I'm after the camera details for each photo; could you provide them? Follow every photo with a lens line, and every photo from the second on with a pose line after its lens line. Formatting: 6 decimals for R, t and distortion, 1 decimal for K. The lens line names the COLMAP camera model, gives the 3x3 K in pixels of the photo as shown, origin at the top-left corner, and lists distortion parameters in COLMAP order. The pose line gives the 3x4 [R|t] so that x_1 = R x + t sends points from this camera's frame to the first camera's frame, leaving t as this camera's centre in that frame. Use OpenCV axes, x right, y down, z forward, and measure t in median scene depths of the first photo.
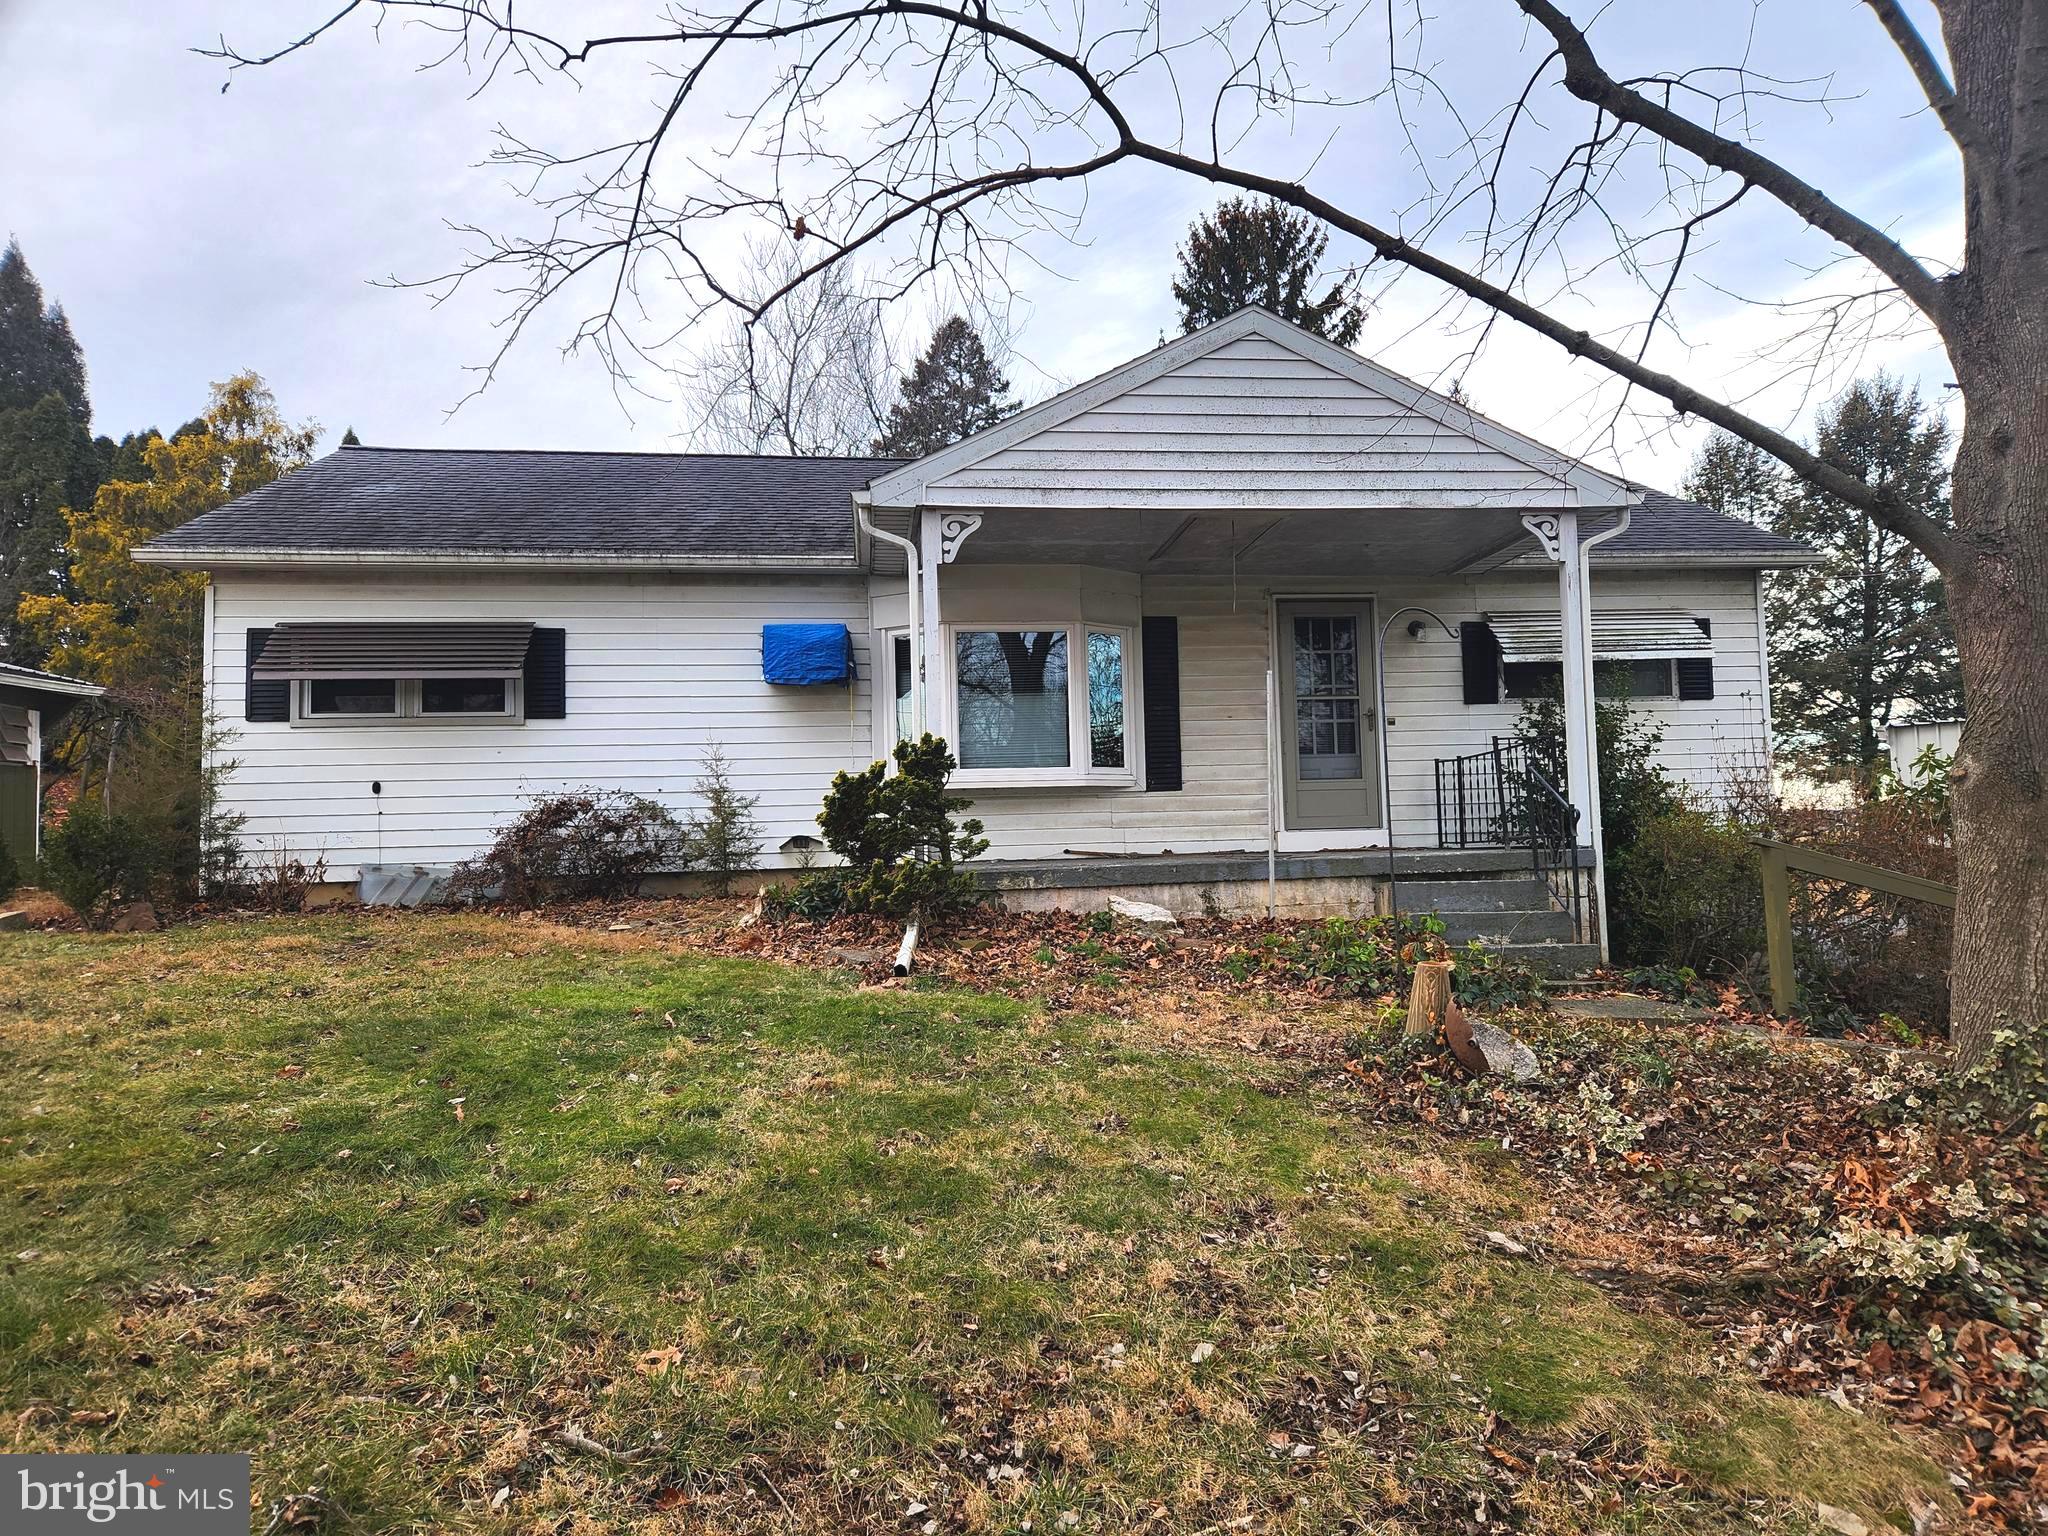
lens RADIAL K [[1363.4, 0, 1059.2], [0, 1363.4, 765.8], [0, 0, 1]] dist [0.076841, -0.065204]
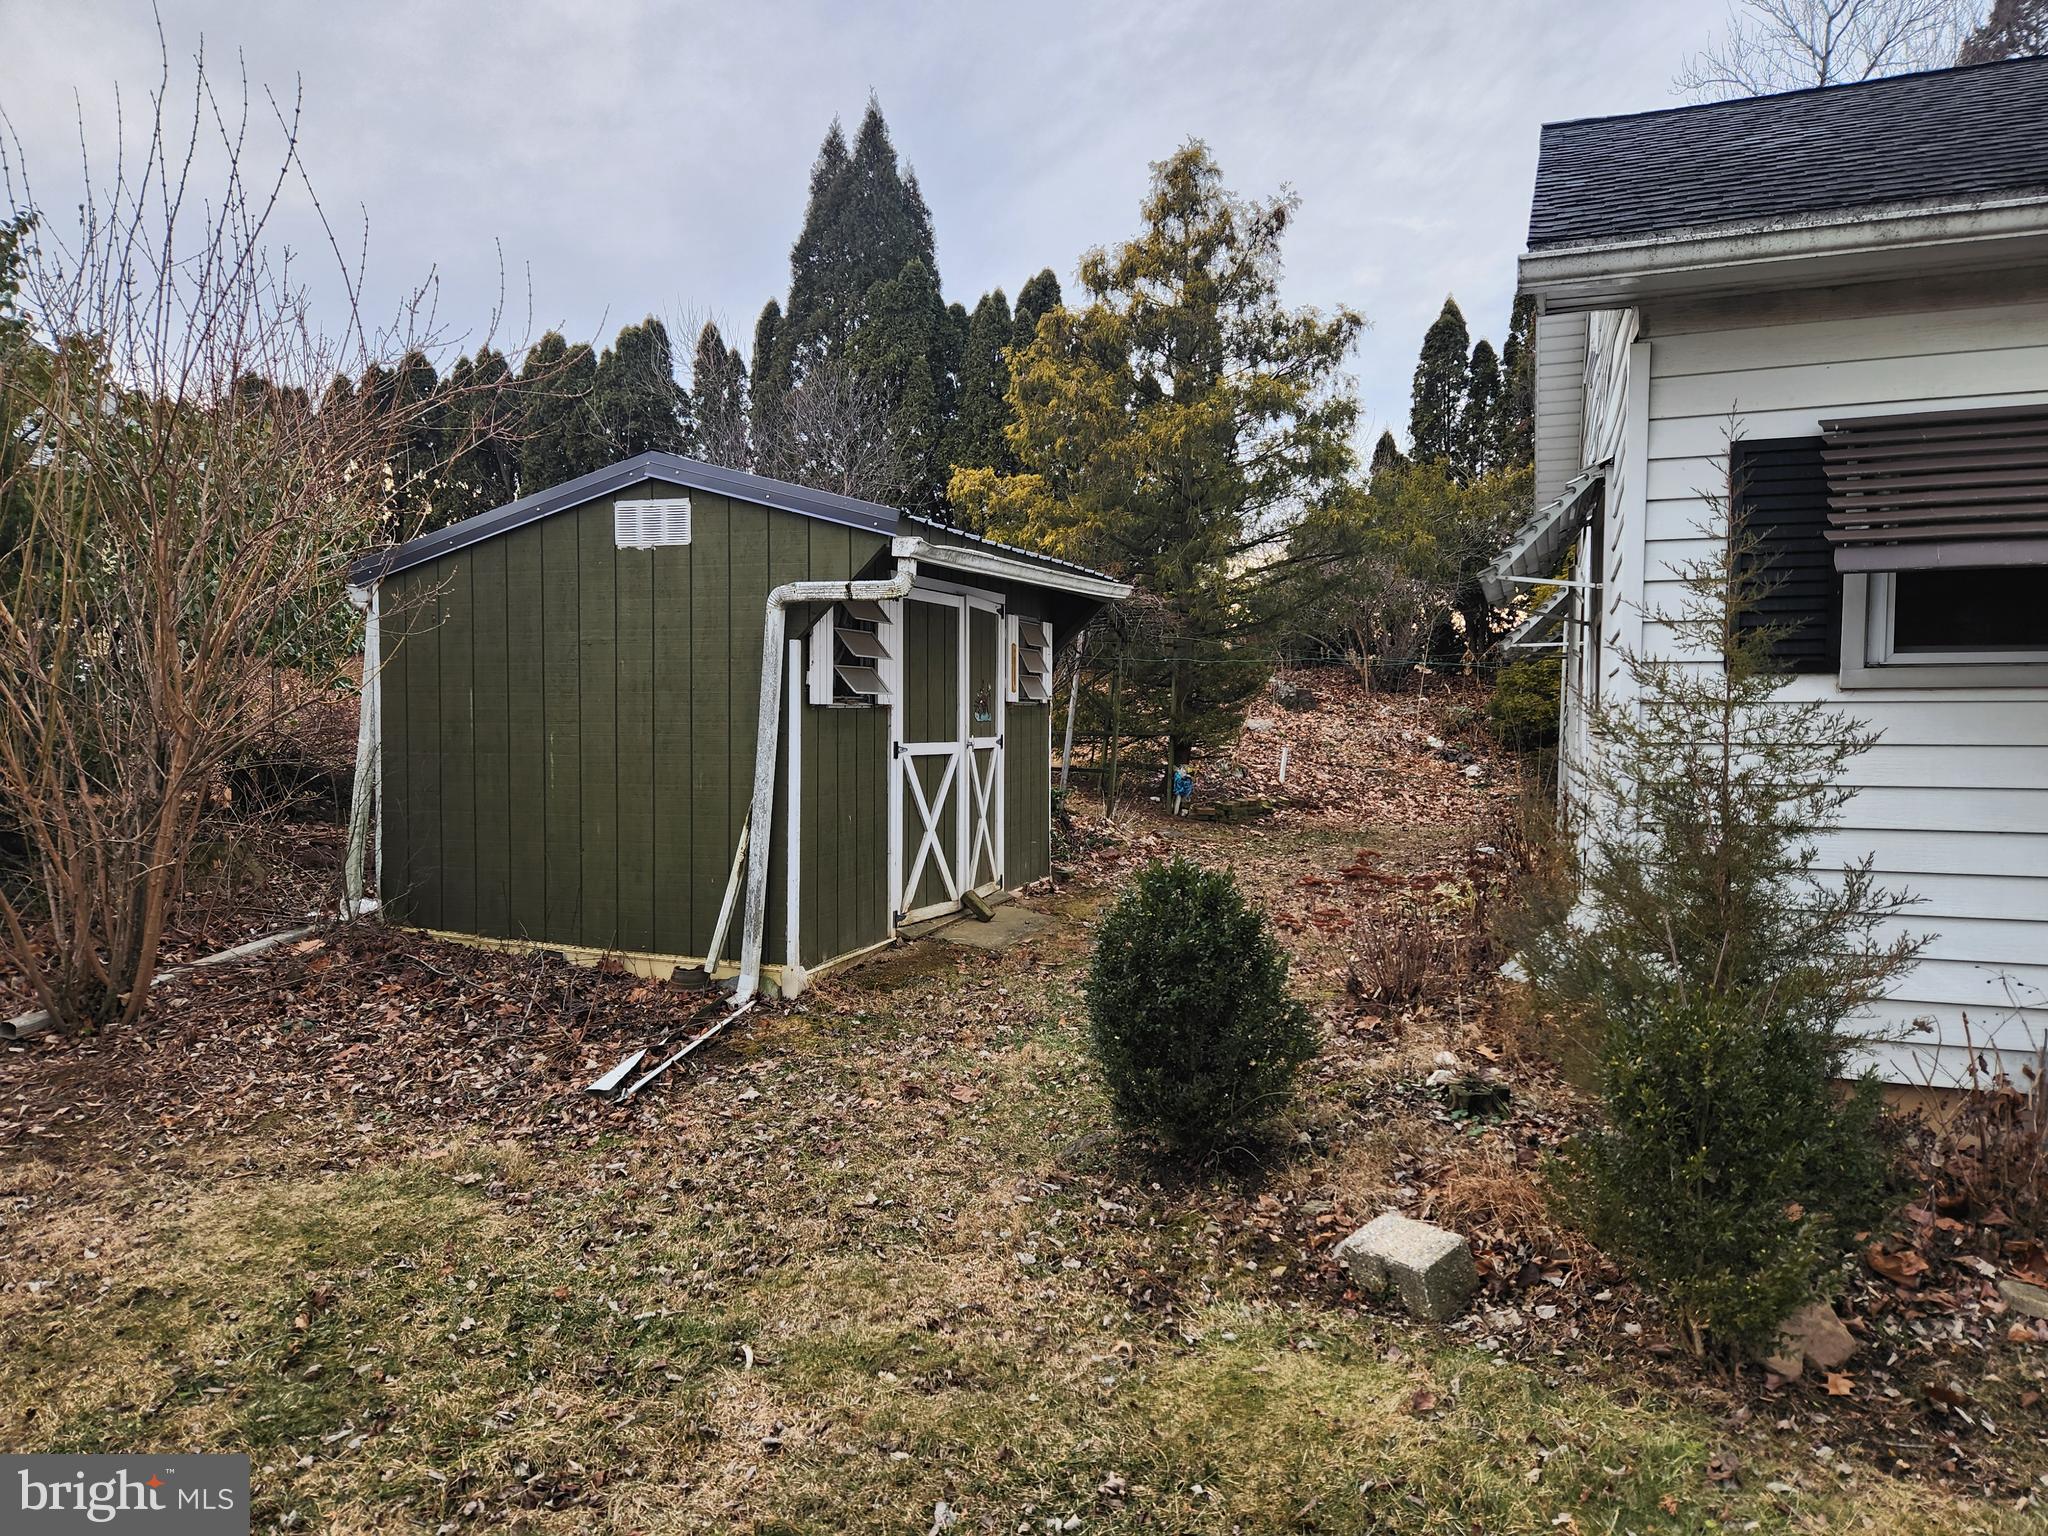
lens RADIAL K [[1363.4, 0, 1040.2], [0, 1363.4, 763.2], [0, 0, 1]] dist [0.076841, -0.065204]
pose [[0.885049, 0.038187, -0.463928, -0.685547], [0.006633, 0.995494, 0.094596, -0.054585], [0.465450, -0.086799, 0.880808, 0.650904]]
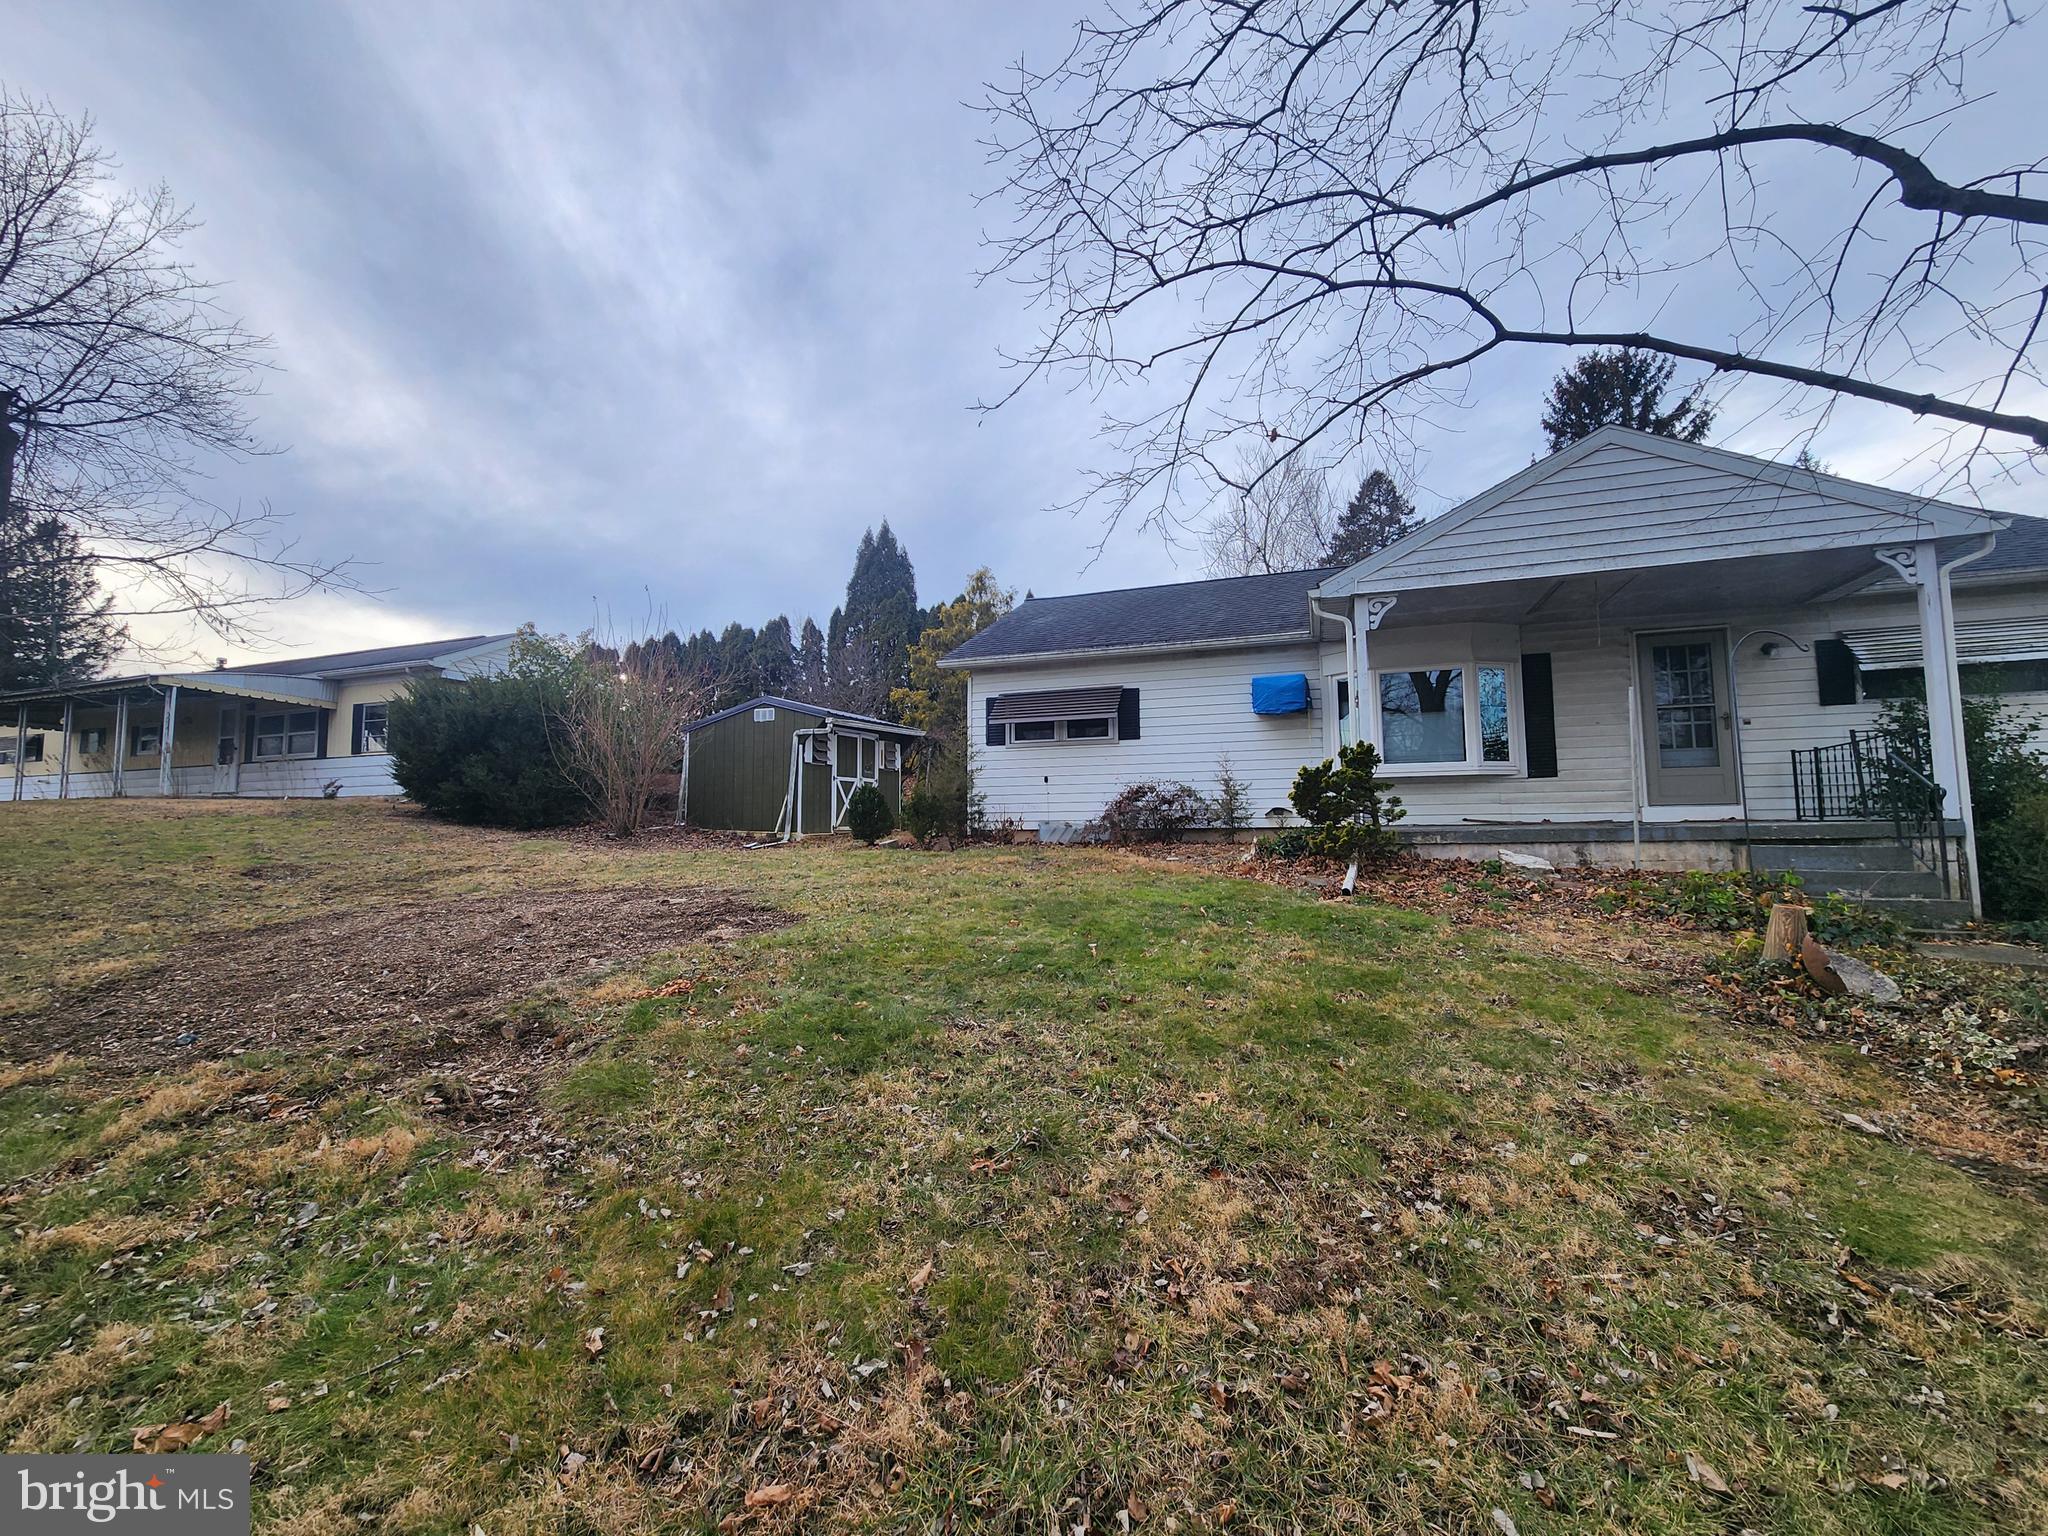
lens RADIAL K [[833.2, 0, 1028.8], [0, 833.2, 760.4], [0, 0, 1]] dist [0.002221, -0.002508]
pose [[0.888884, -0.018900, -0.457742, 0.000187], [0.015102, 0.999814, -0.011957, 0.003962], [0.457883, 0.003716, 0.889005, -0.010257]]
